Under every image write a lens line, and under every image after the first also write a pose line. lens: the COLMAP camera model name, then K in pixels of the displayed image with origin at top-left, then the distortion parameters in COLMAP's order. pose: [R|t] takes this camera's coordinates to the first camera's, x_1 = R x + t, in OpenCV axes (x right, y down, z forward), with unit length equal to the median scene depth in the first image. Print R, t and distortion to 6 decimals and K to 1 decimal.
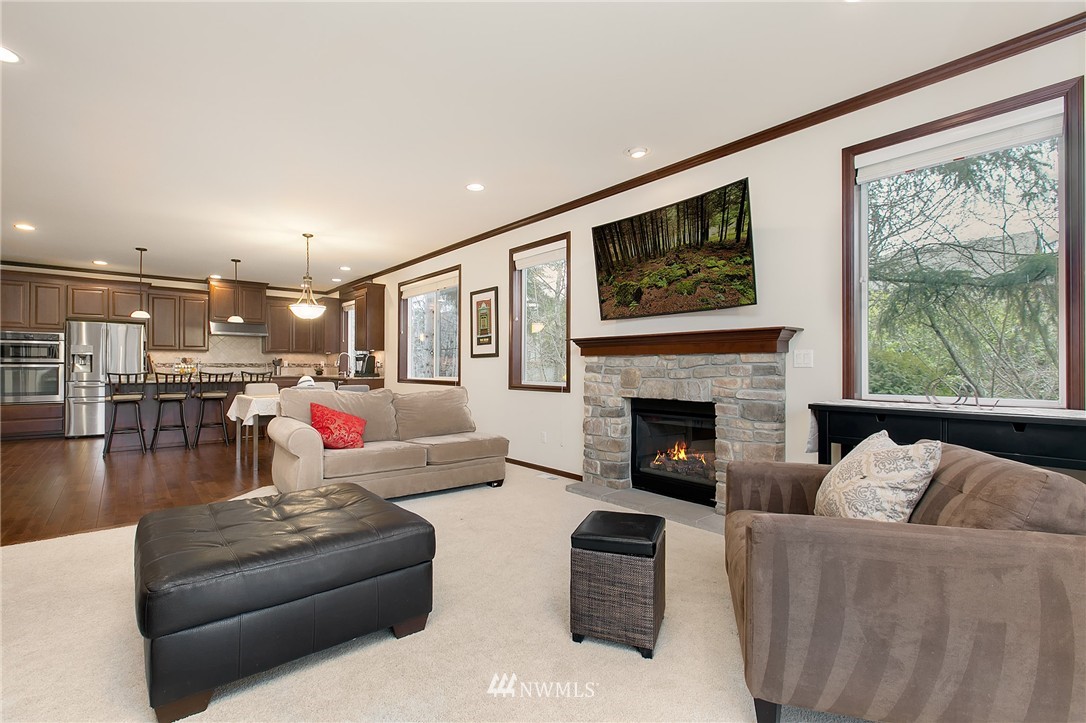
lens RADIAL K [[490.1, 0, 538.1], [0, 490.1, 360.0], [0, 0, 1]] dist [-0.000605, -0.000024]
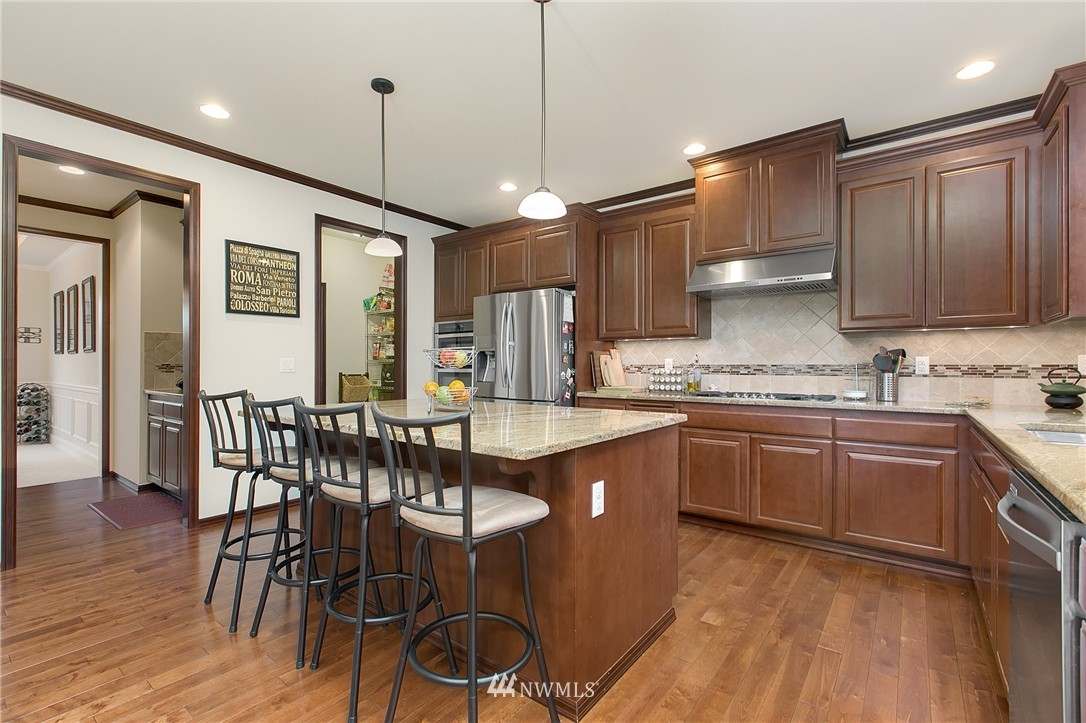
lens RADIAL K [[490.1, 0, 538.1], [0, 490.1, 360.0], [0, 0, 1]] dist [-0.000605, -0.000024]
pose [[0.215716, -0.016204, -0.976322, -0.340437], [0.009929, 0.999847, -0.014401, 0.007897], [0.976406, -0.006587, 0.215844, 0.903719]]
